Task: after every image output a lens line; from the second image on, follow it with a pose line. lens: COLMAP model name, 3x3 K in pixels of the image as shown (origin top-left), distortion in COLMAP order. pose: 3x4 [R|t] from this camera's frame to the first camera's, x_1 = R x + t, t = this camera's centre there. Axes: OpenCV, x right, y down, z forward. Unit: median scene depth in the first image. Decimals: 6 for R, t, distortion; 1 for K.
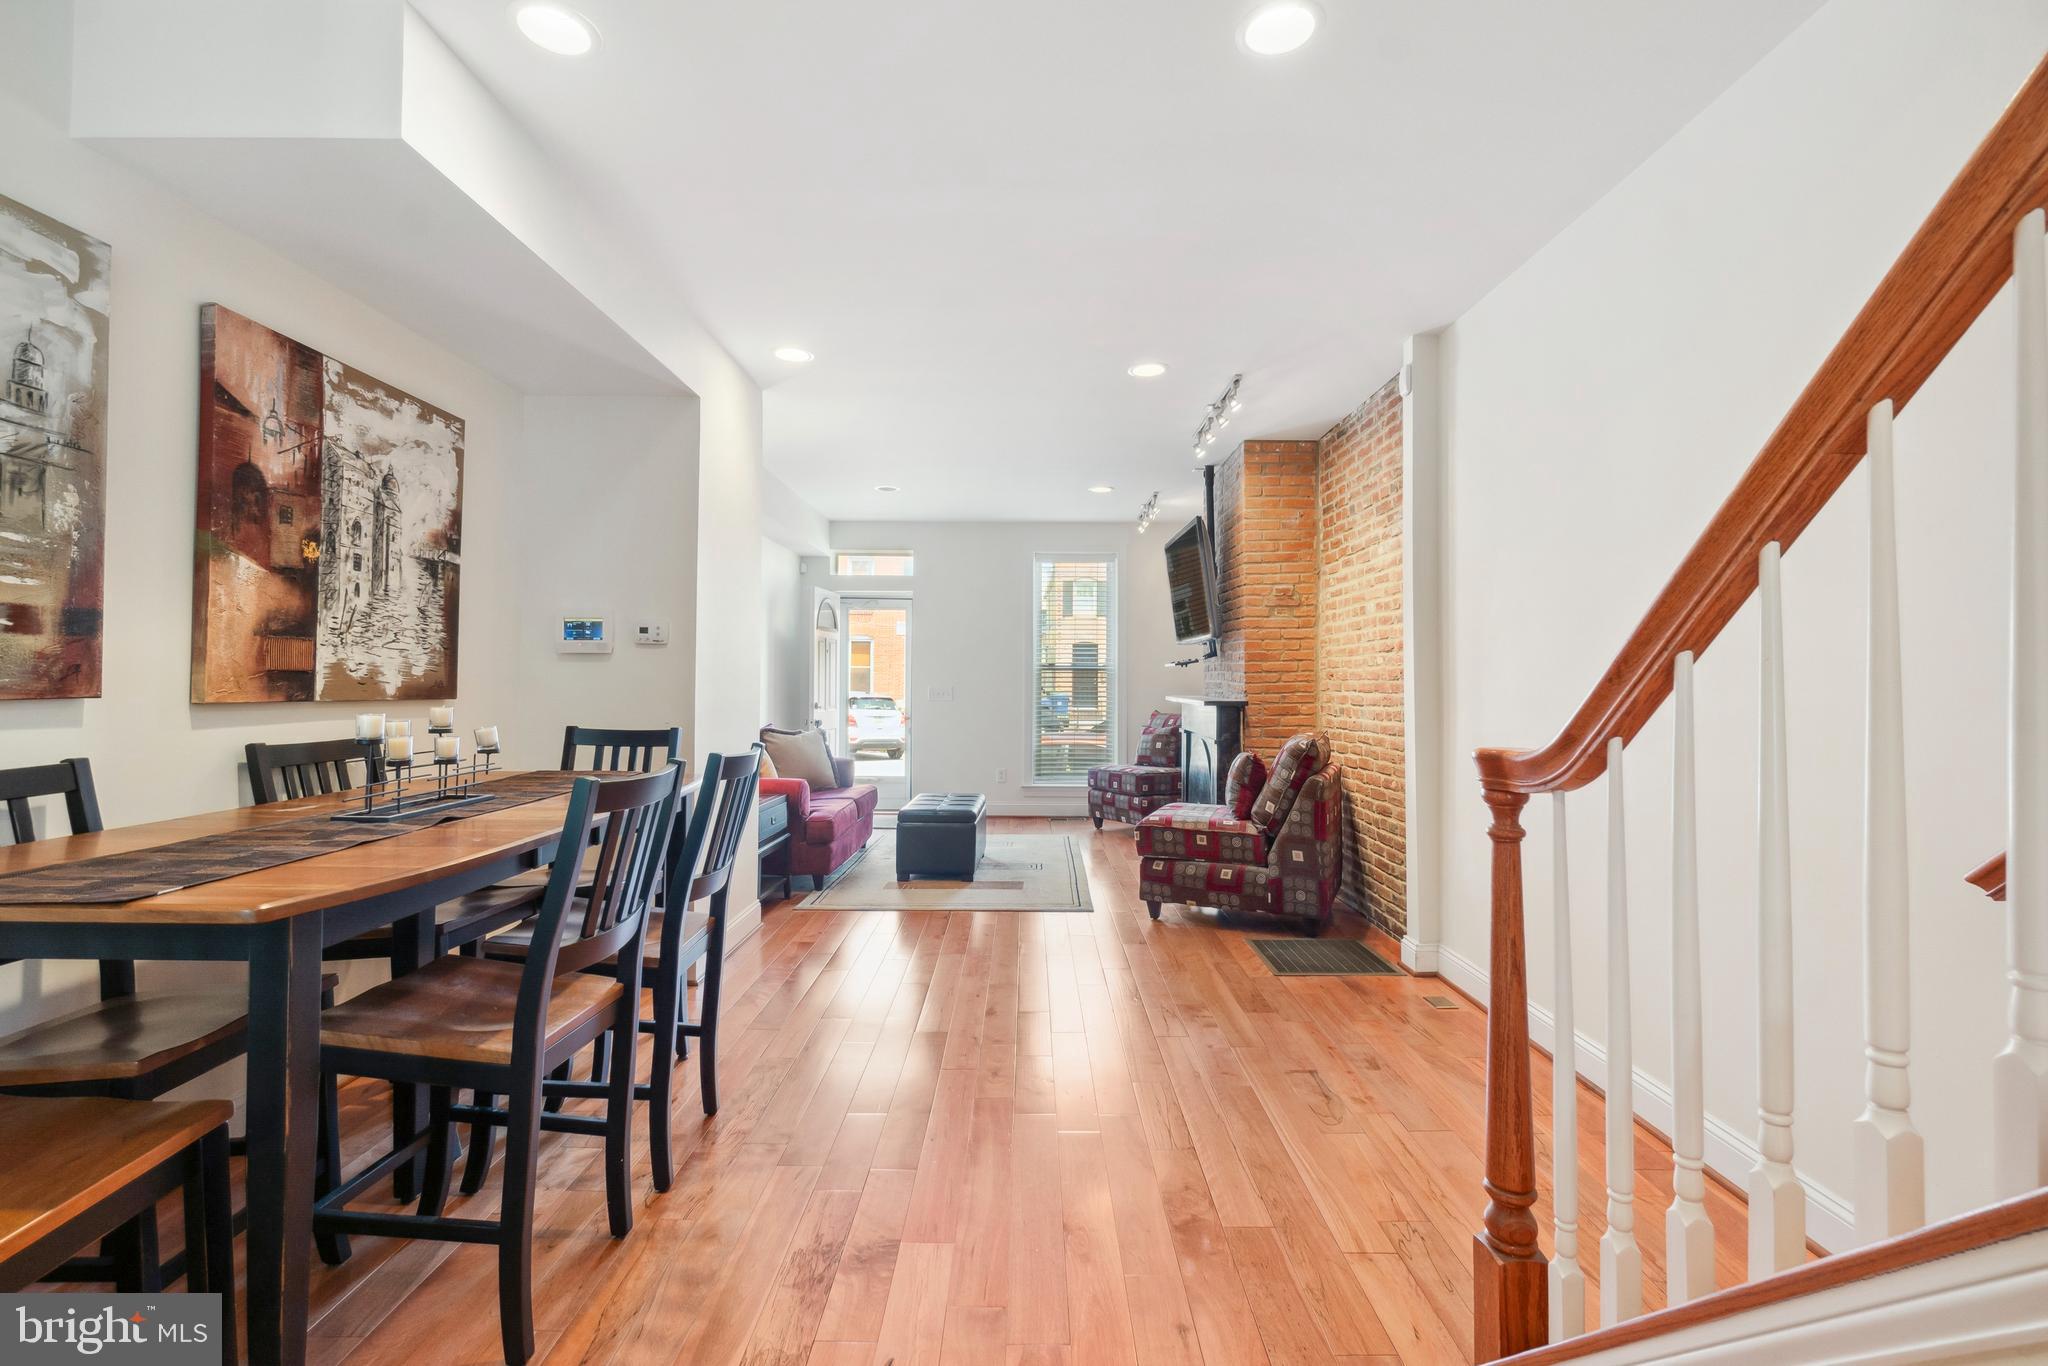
lens RADIAL K [[903.0, 0, 1011.0], [0, 903.0, 677.8], [0, 0, 1]] dist [-0.001695, -0.000262]
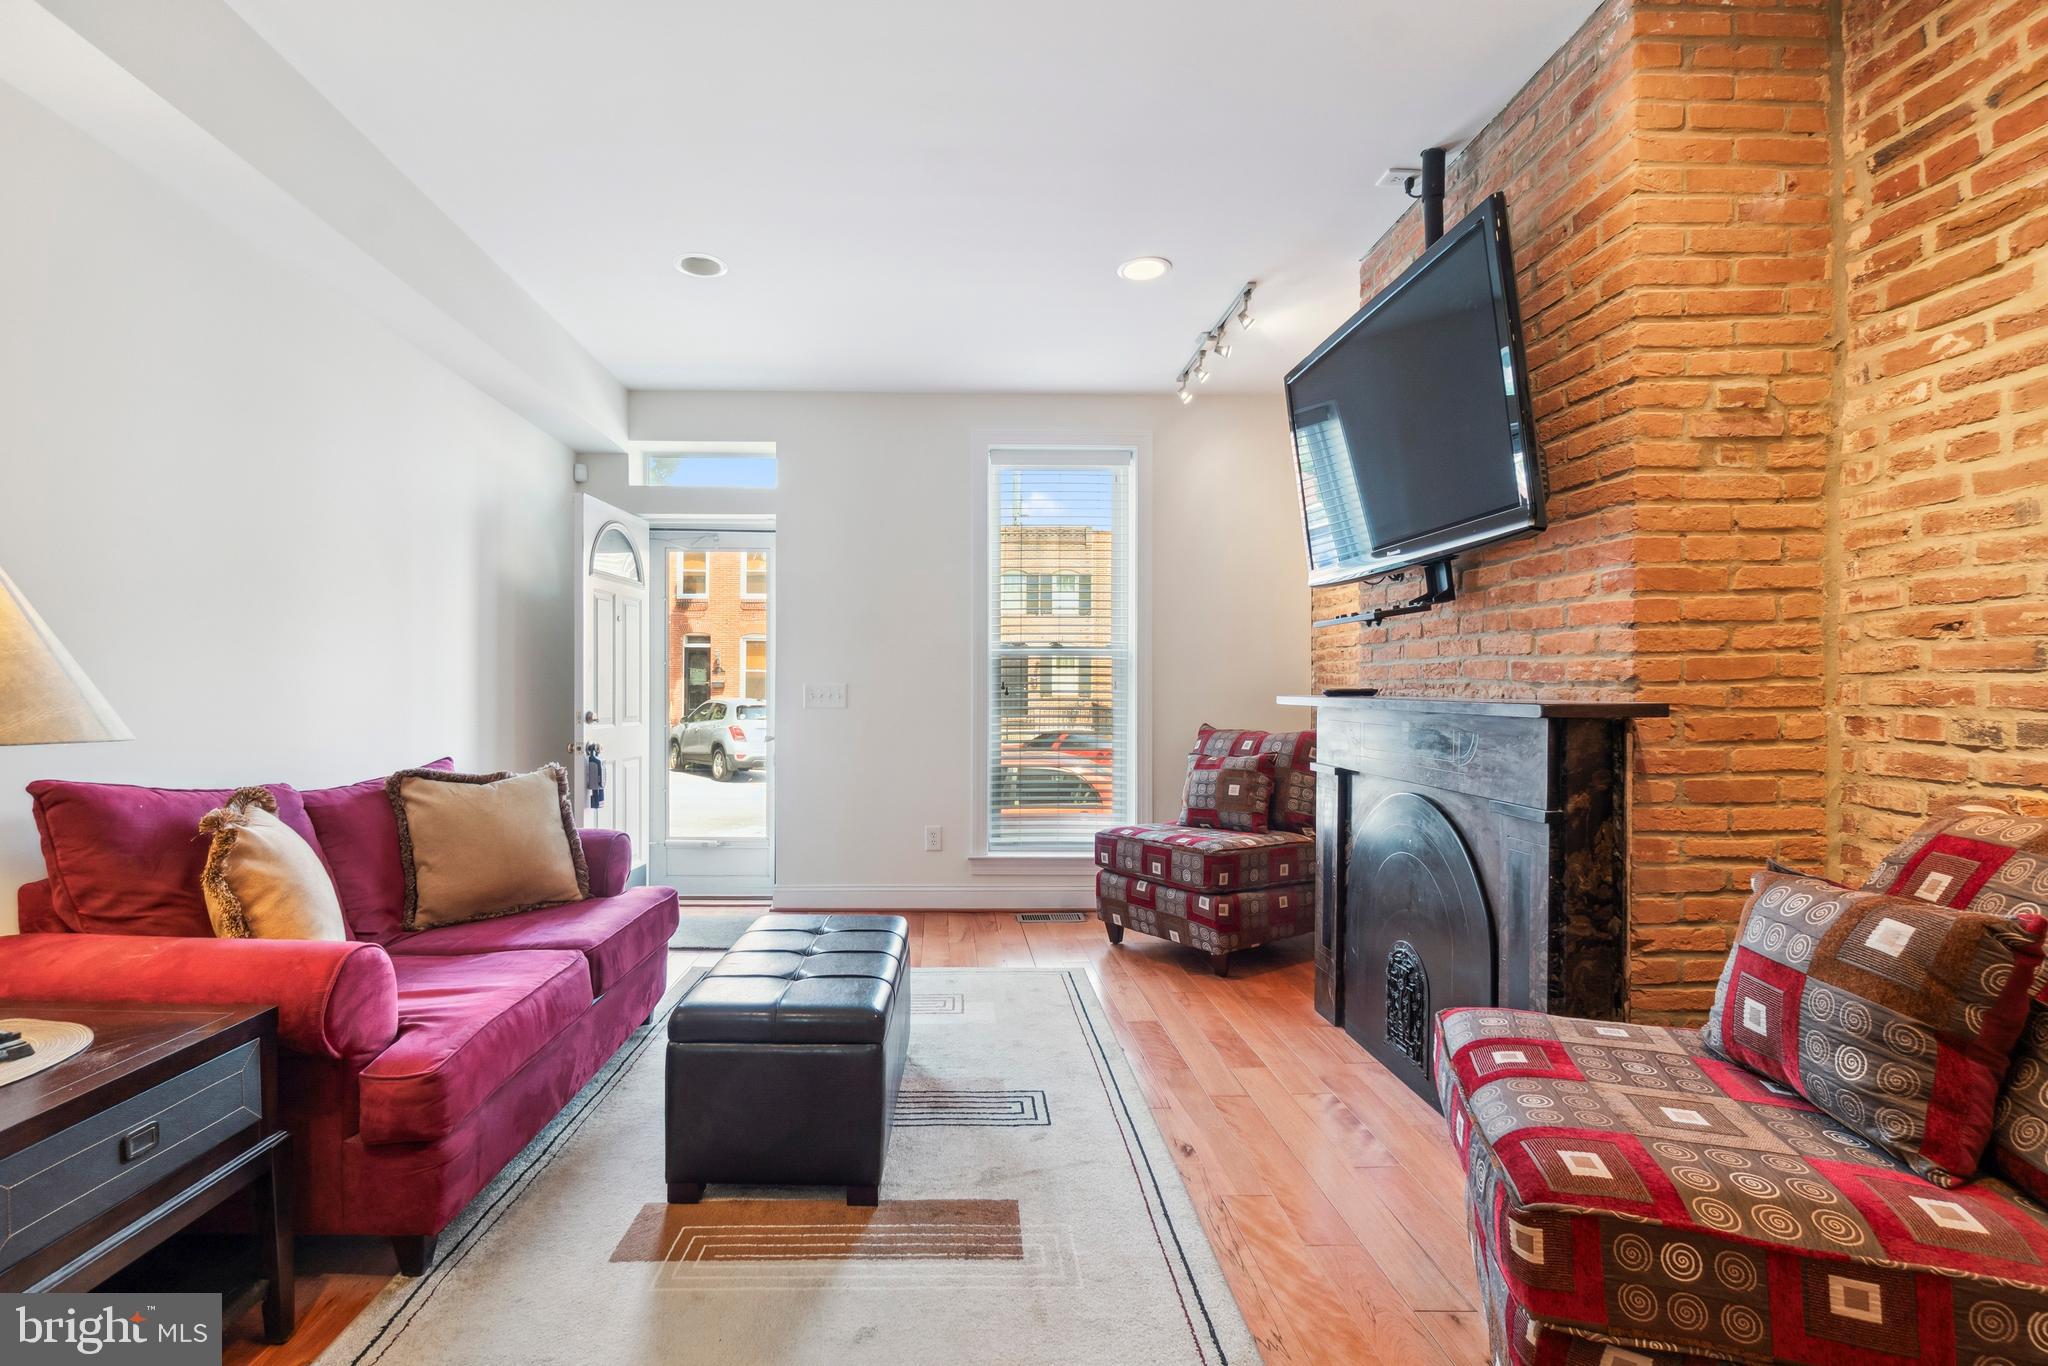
lens RADIAL K [[927.1, 0, 949.6], [0, 927.1, 694.2], [0, 0, 1]] dist [-0.002781, 0.000213]
pose [[0.999691, -0.002733, 0.024694, -0.036466], [0.002496, 0.999950, 0.009636, 0.029187], [-0.024719, -0.009571, 0.999649, 1.050728]]
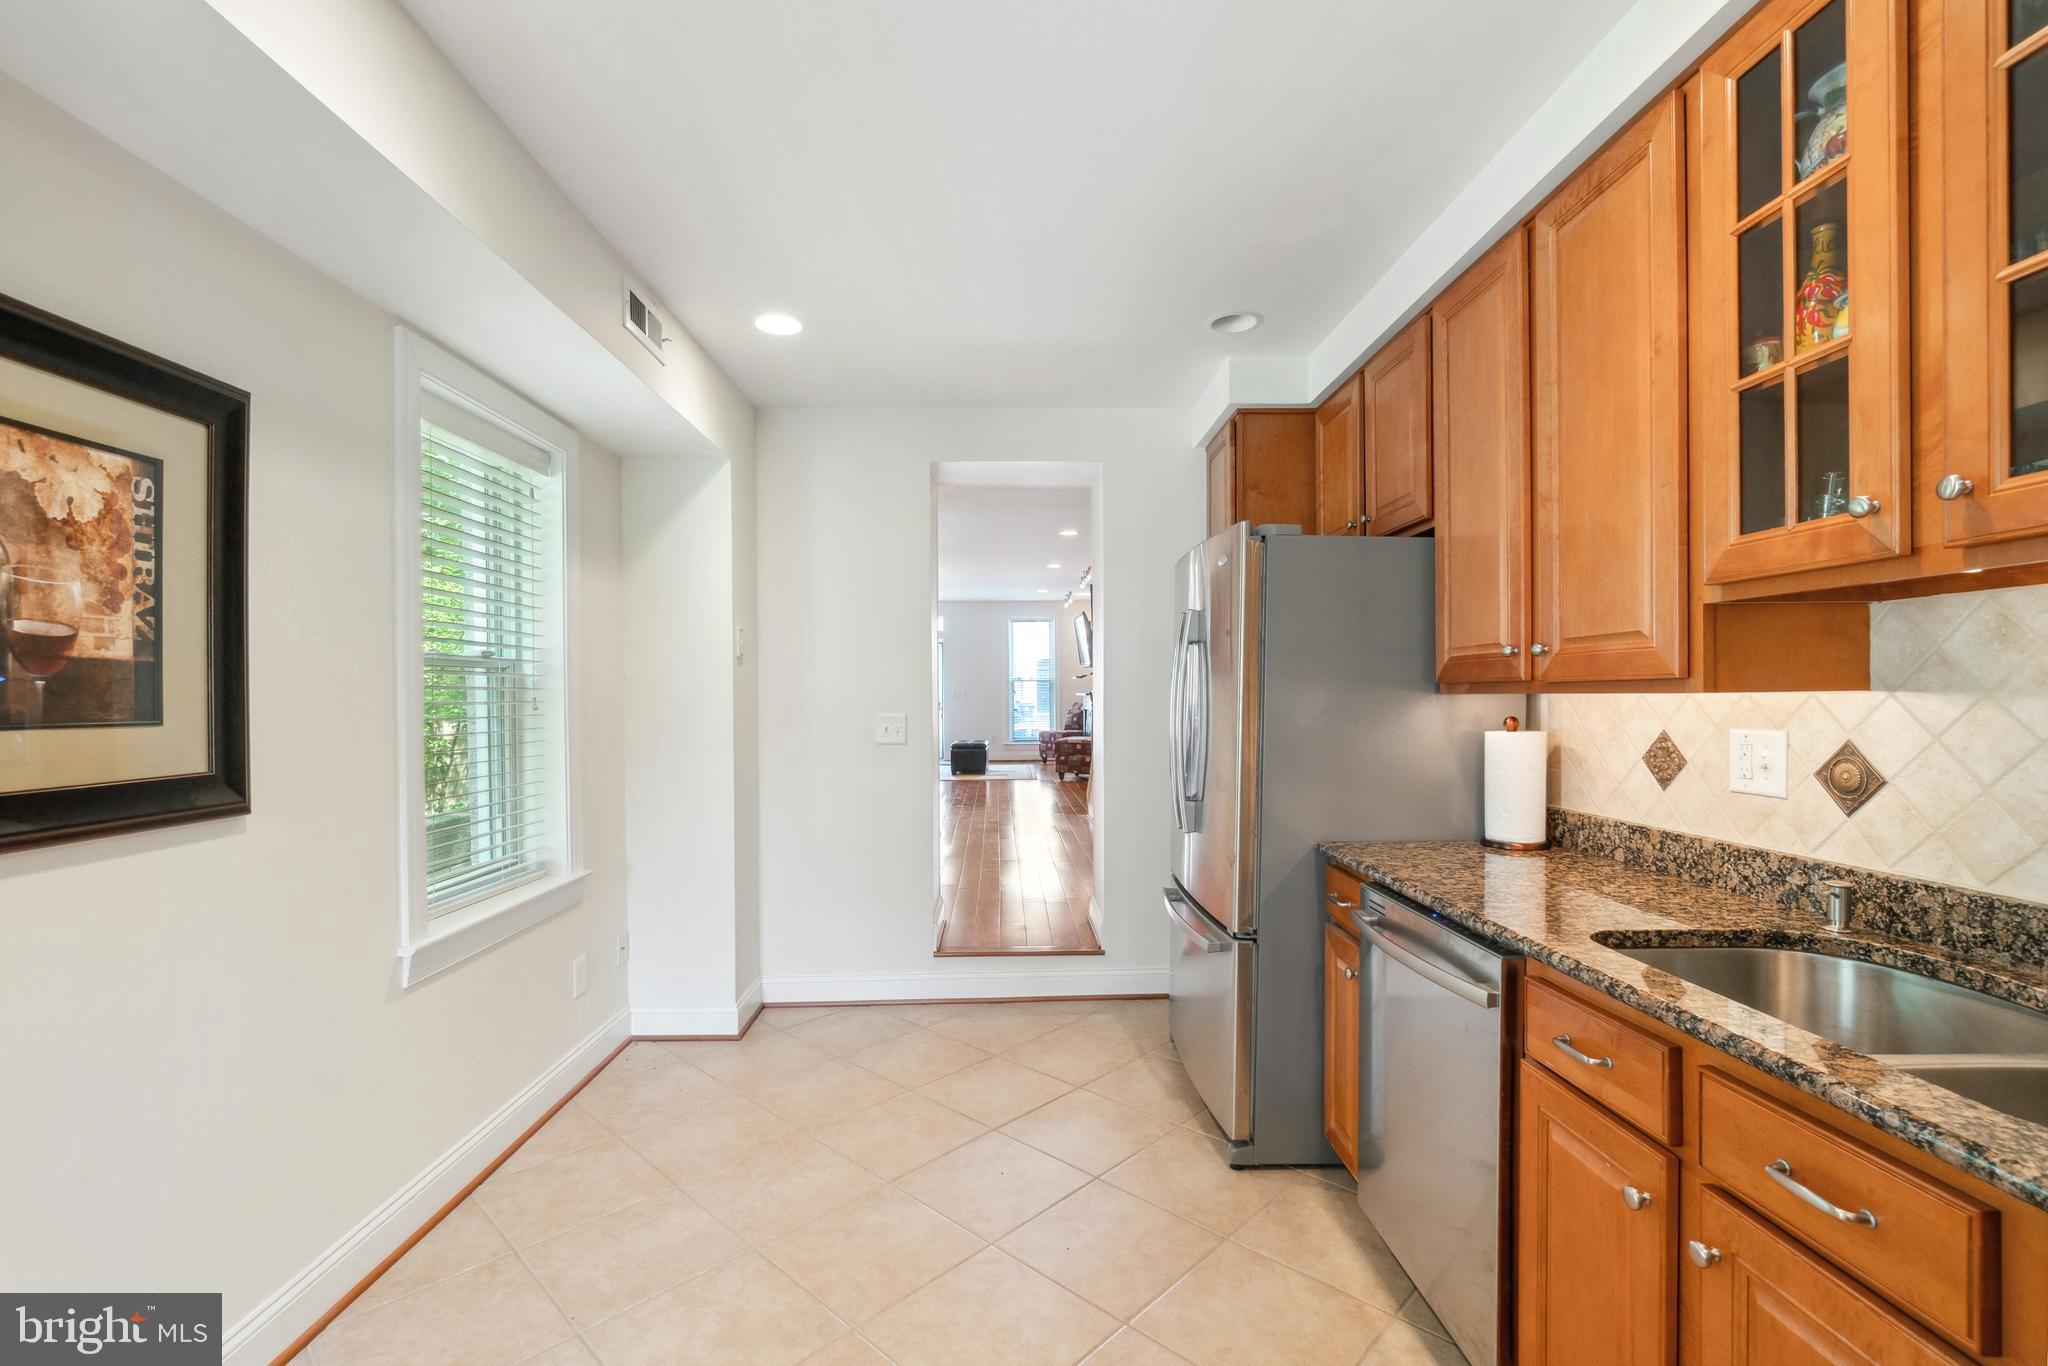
lens RADIAL K [[903.0, 0, 1011.0], [0, 903.0, 677.8], [0, 0, 1]] dist [-0.001695, -0.000262]
pose [[0.999349, -0.008056, 0.035175, -0.091153], [0.008462, 0.999899, -0.011413, 0.017271], [-0.035080, 0.011703, 0.999316, -2.069749]]
